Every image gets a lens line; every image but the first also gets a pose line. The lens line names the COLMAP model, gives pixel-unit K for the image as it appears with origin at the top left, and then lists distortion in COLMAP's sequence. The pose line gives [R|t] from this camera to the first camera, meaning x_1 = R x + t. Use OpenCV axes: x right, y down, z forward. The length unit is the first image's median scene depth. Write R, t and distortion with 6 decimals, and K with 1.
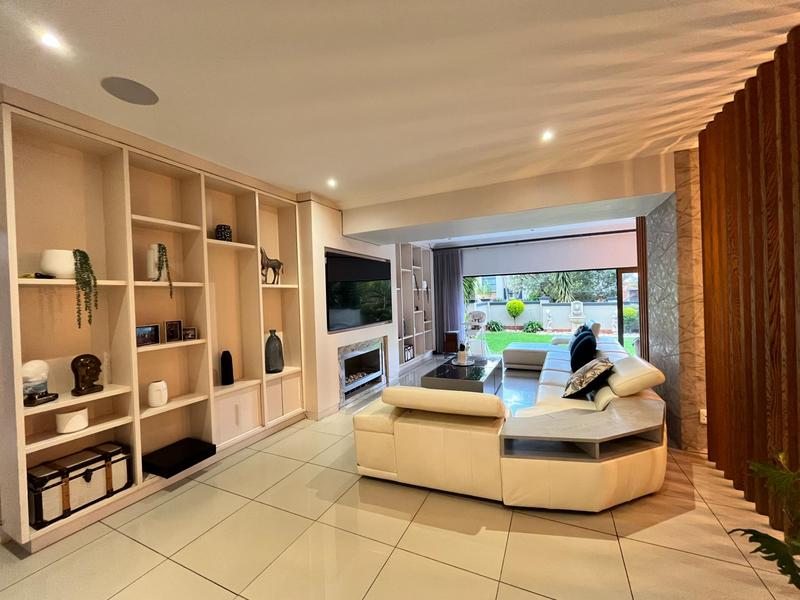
lens RADIAL K [[325.2, 0, 406.0], [0, 325.2, 300.2], [0, 0, 1]] dist [-0.002158, 0.000042]
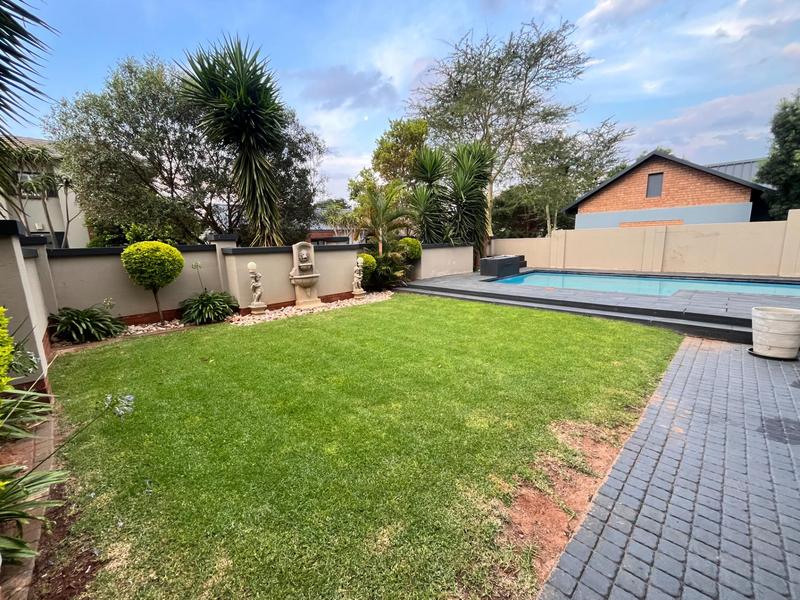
lens RADIAL K [[325.2, 0, 406.0], [0, 325.2, 300.2], [0, 0, 1]] dist [-0.002158, 0.000042]
pose [[0.340861, -0.150619, 0.927970, 0.095389], [0.029672, 0.988314, 0.149515, 0.019007], [-0.939645, -0.023429, 0.341347, 0.639646]]
